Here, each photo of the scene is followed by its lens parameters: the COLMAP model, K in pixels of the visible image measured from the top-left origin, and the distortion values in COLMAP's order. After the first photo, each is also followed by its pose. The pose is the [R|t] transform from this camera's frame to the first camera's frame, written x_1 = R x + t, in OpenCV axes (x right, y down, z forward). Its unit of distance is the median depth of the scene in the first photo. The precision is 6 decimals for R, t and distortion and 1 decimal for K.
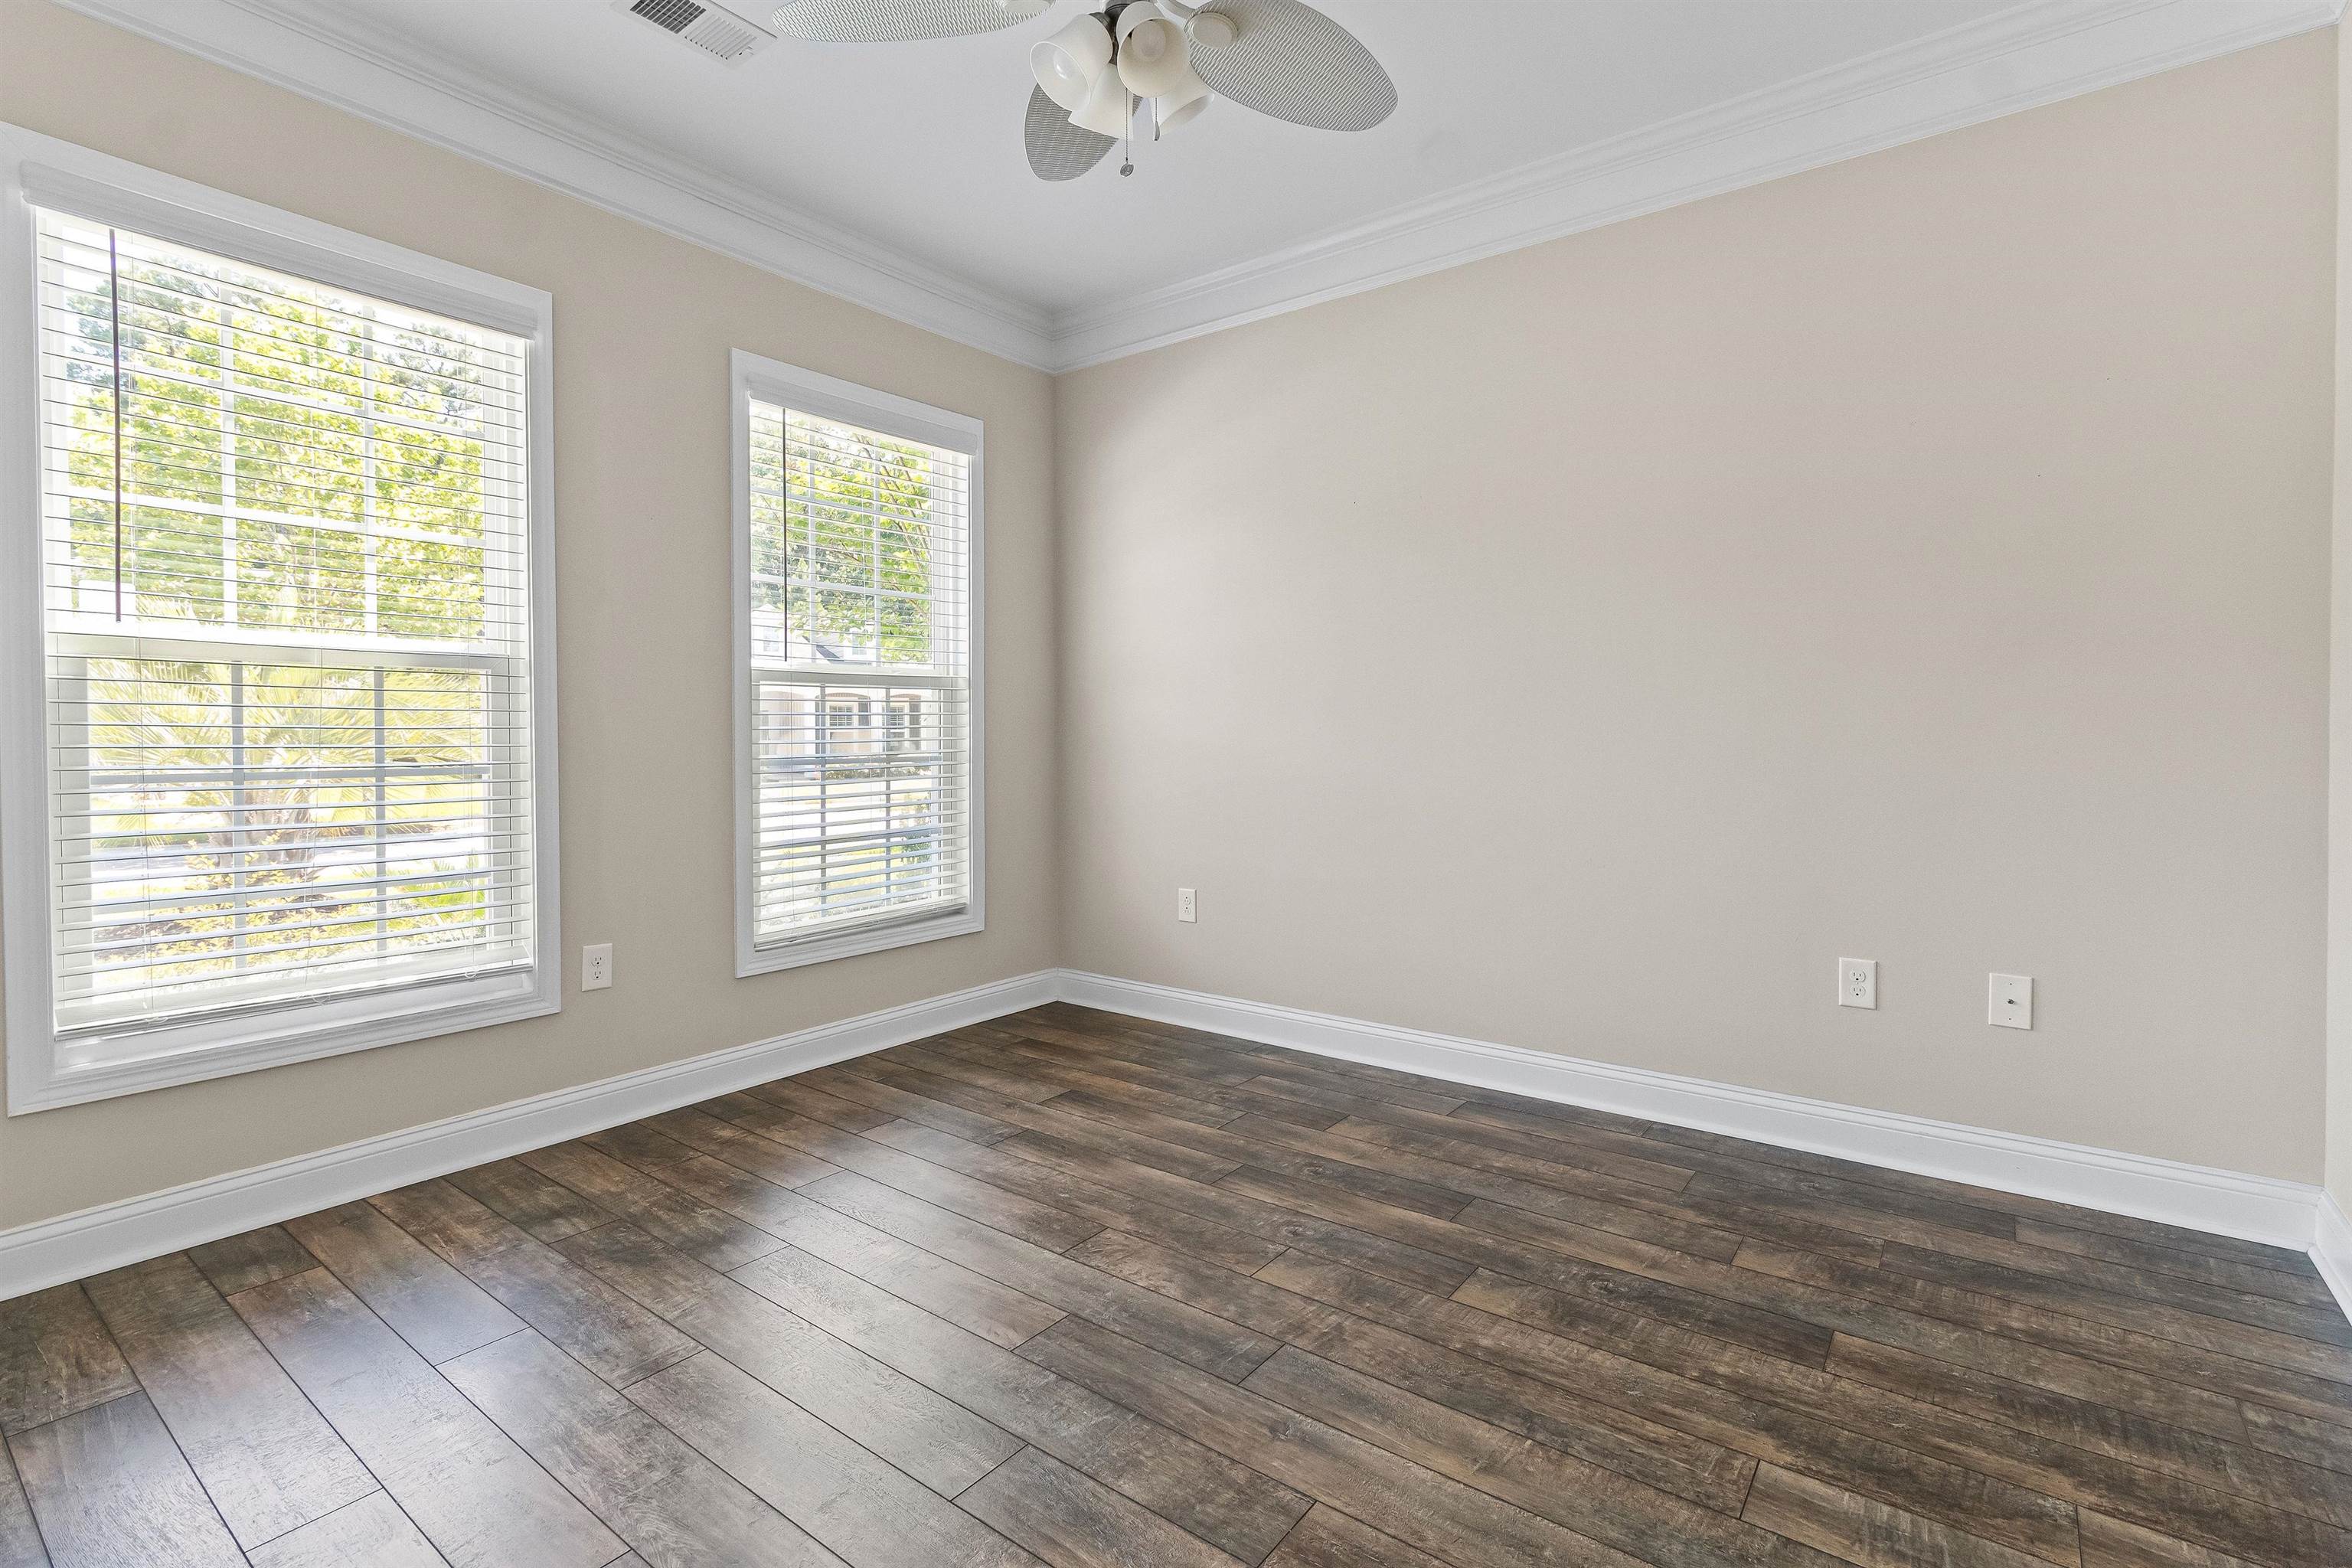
lens RADIAL K [[1086.0, 0, 1206.9], [0, 1086.0, 737.1], [0, 0, 1]] dist [0.000145, -0.000127]
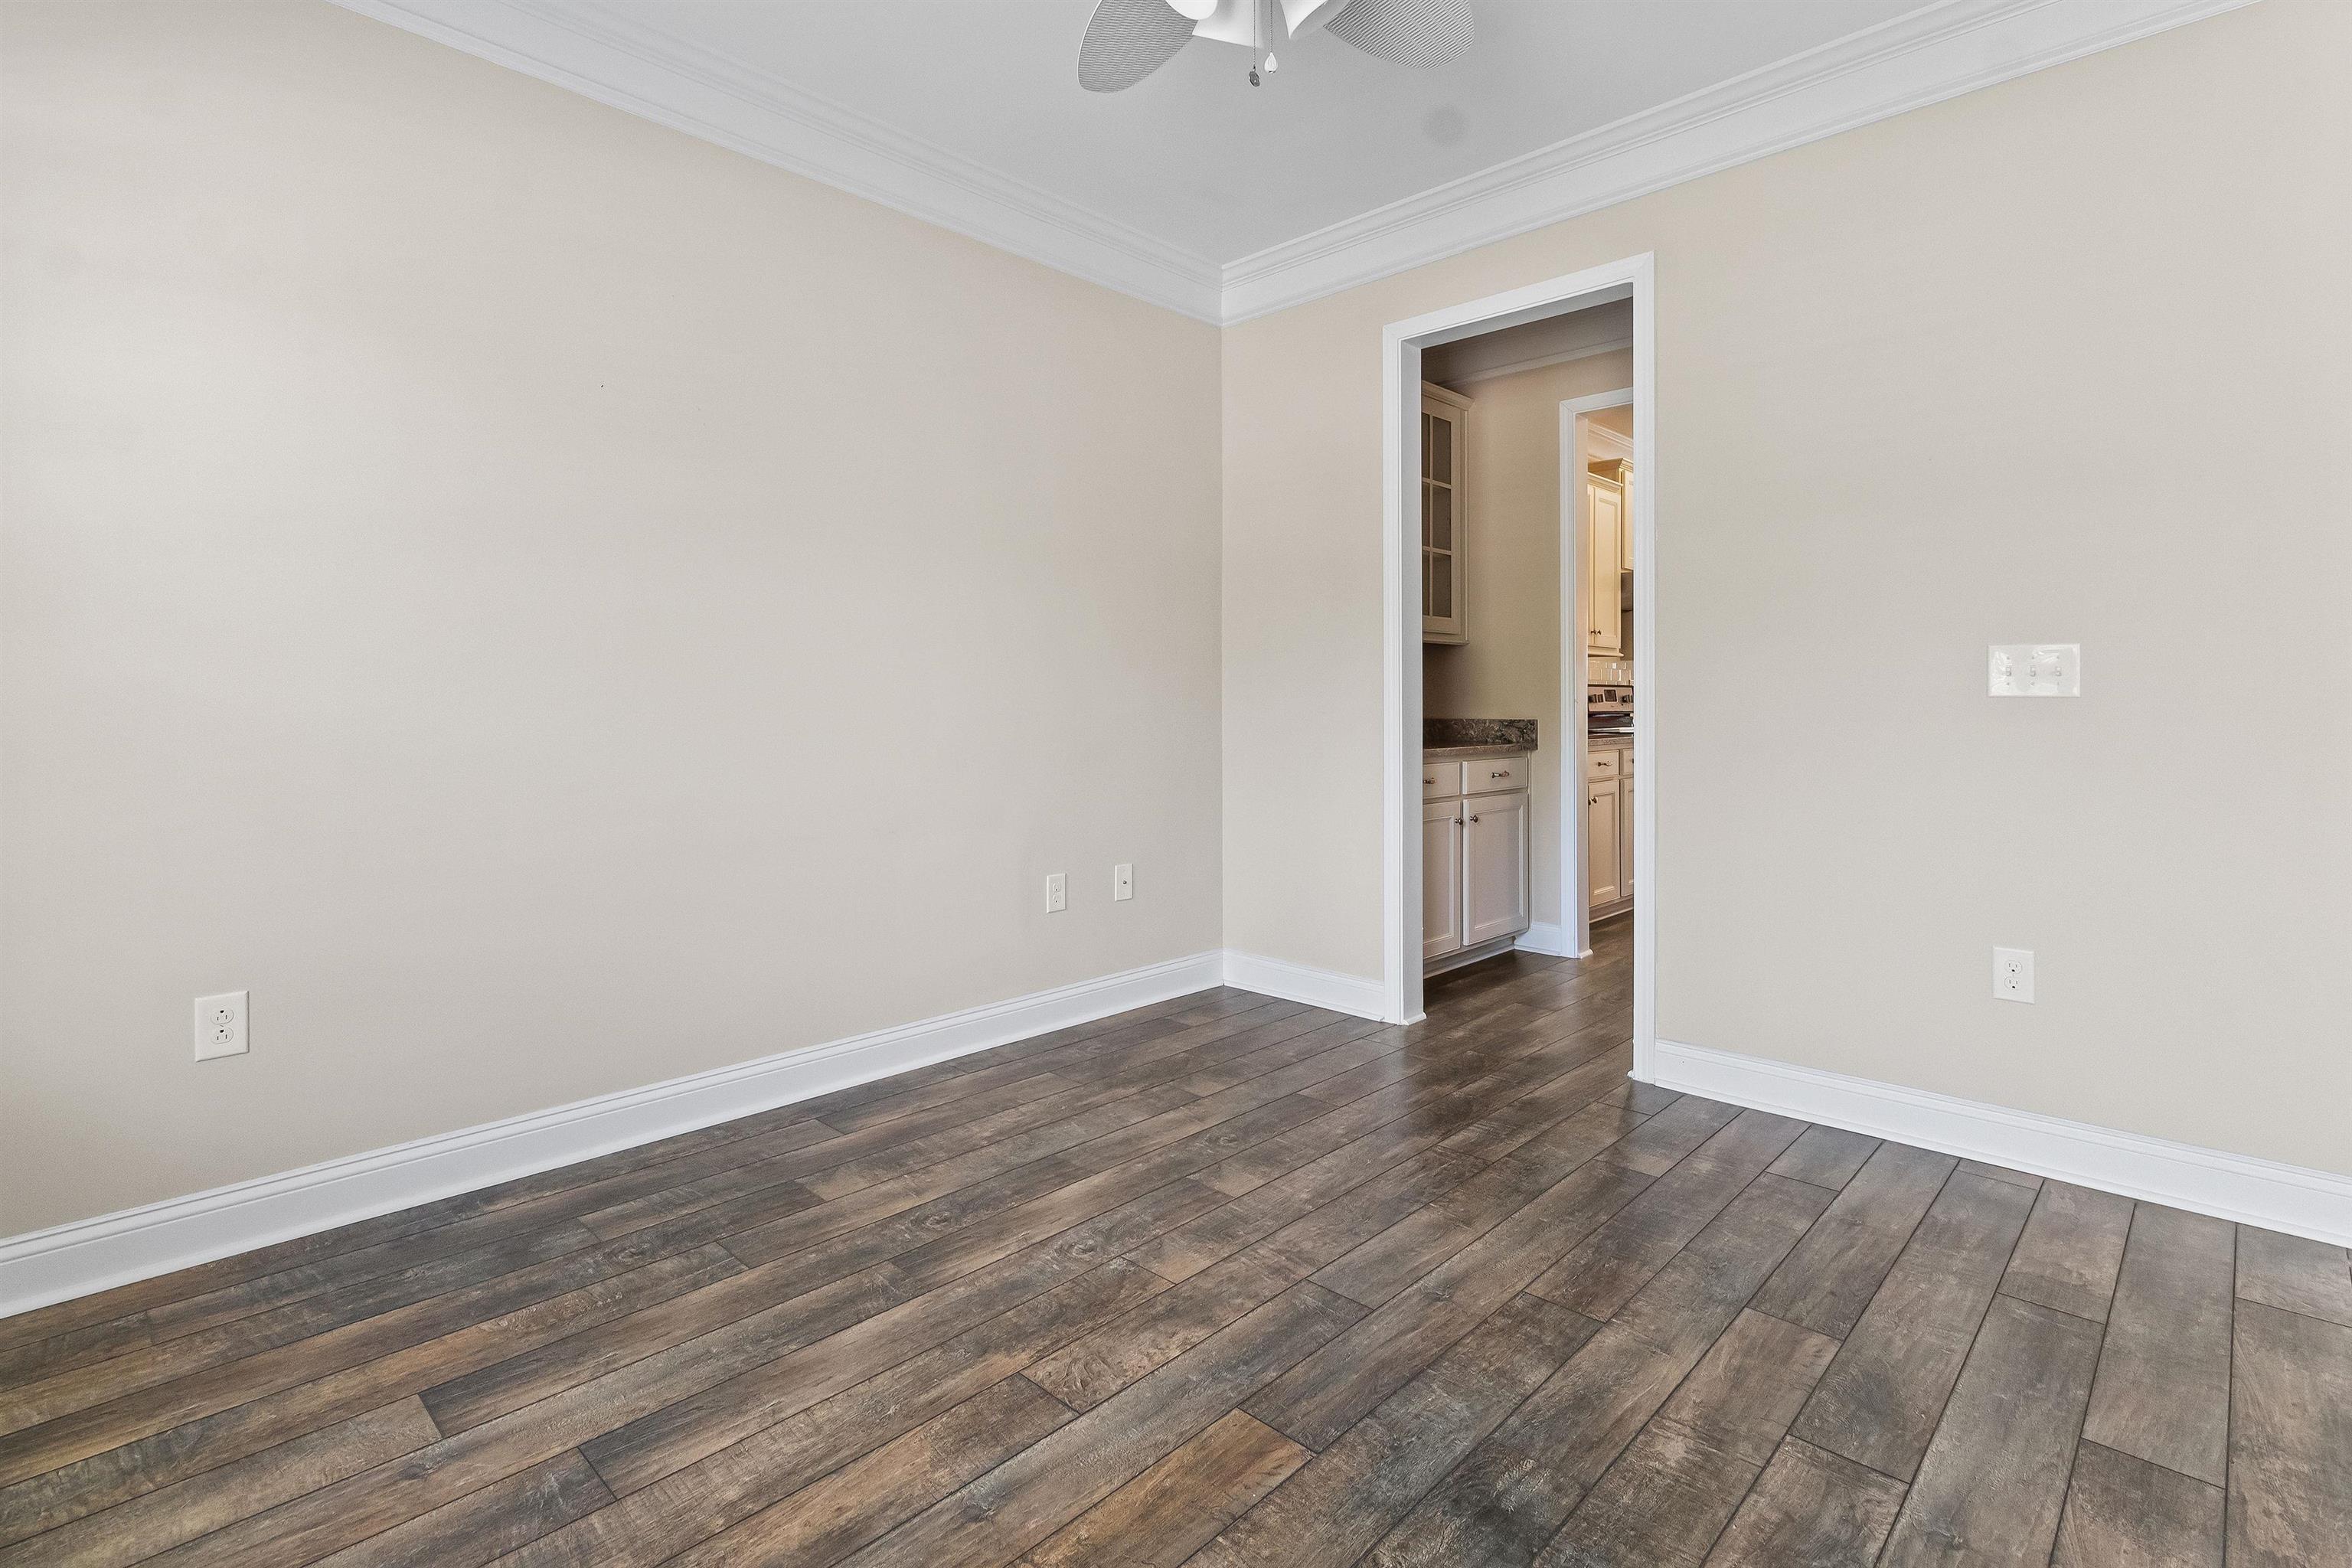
lens RADIAL K [[1086.0, 0, 1206.9], [0, 1086.0, 737.1], [0, 0, 1]] dist [0.000145, -0.000127]
pose [[0.132270, -0.029411, 0.990777, -0.687000], [0.001356, 0.999564, 0.029491, 0.002943], [-0.991213, -0.002558, 0.132252, 0.682340]]
